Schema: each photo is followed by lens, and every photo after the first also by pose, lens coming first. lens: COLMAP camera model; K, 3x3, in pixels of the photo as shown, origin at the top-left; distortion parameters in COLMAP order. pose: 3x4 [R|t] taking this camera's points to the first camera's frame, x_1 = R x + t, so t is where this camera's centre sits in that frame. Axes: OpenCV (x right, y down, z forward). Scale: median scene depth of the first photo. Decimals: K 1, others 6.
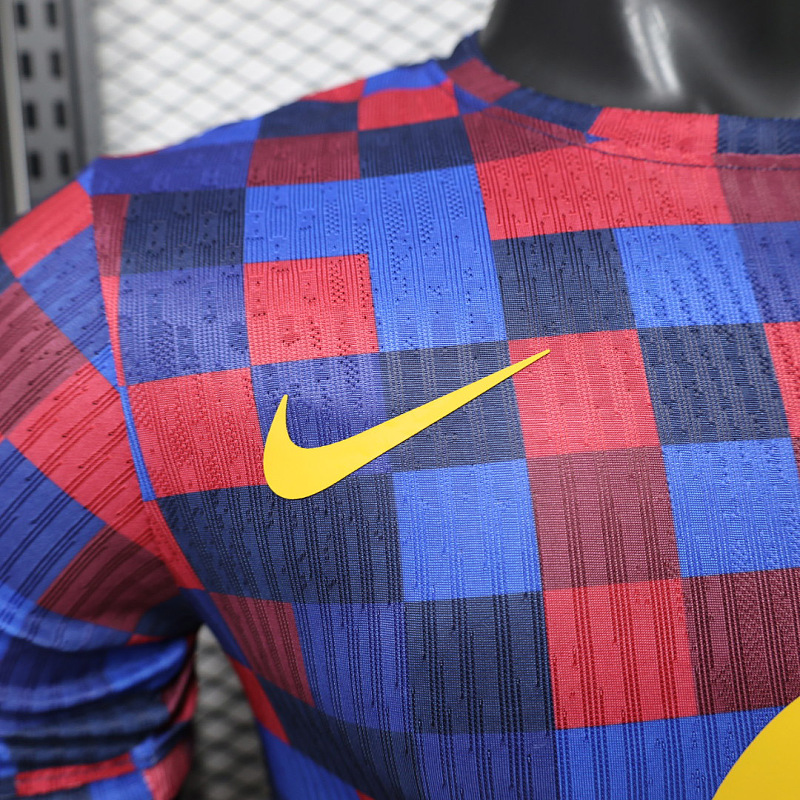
lens RADIAL K [[808.6, 0, 399.4], [0, 808.6, 413.9], [0, 0, 1]] dist [-0.000467, 0.008002]
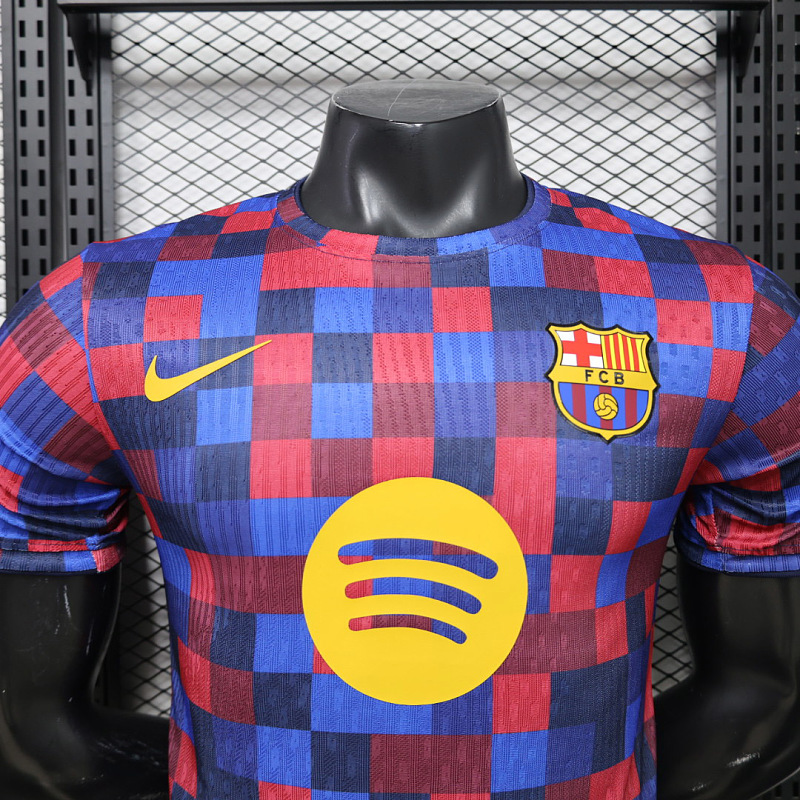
lens RADIAL K [[808.6, 0, 399.4], [0, 808.6, 413.9], [0, 0, 1]] dist [-0.000467, 0.008002]
pose [[0.996527, 0.049611, -0.066878, 0.658234], [-0.053372, 0.997022, -0.055673, 0.216675], [0.063917, 0.059049, 0.996207, -1.125733]]
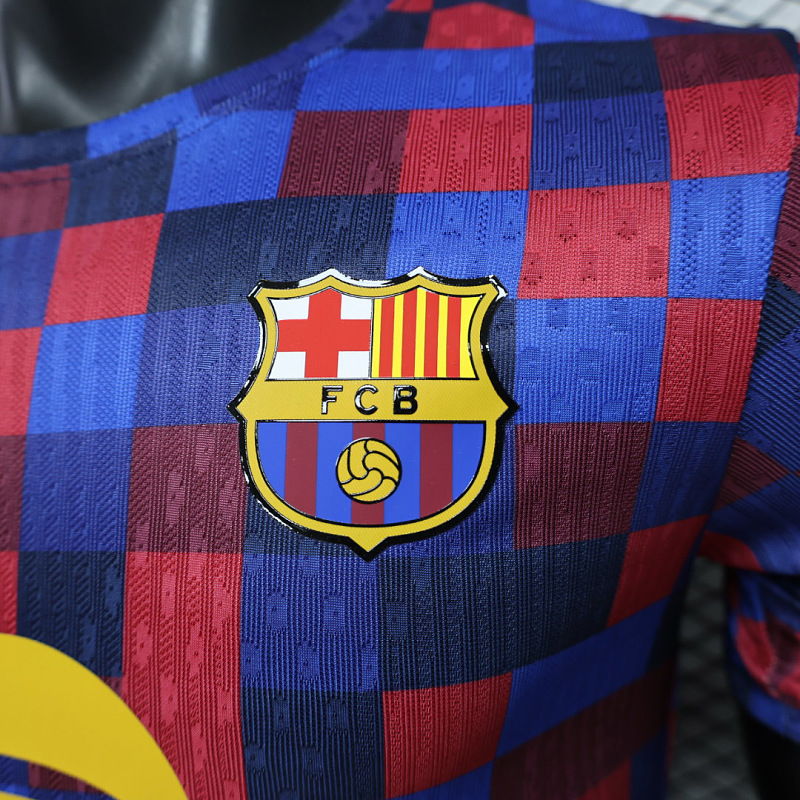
lens RADIAL K [[808.6, 0, 399.4], [0, 808.6, 413.9], [0, 0, 1]] dist [-0.000467, 0.008002]
pose [[0.932502, 0.013192, -0.360924, 1.406601], [0.016951, 0.996633, 0.080224, -0.082219], [0.360767, -0.080927, 0.929138, 0.170040]]
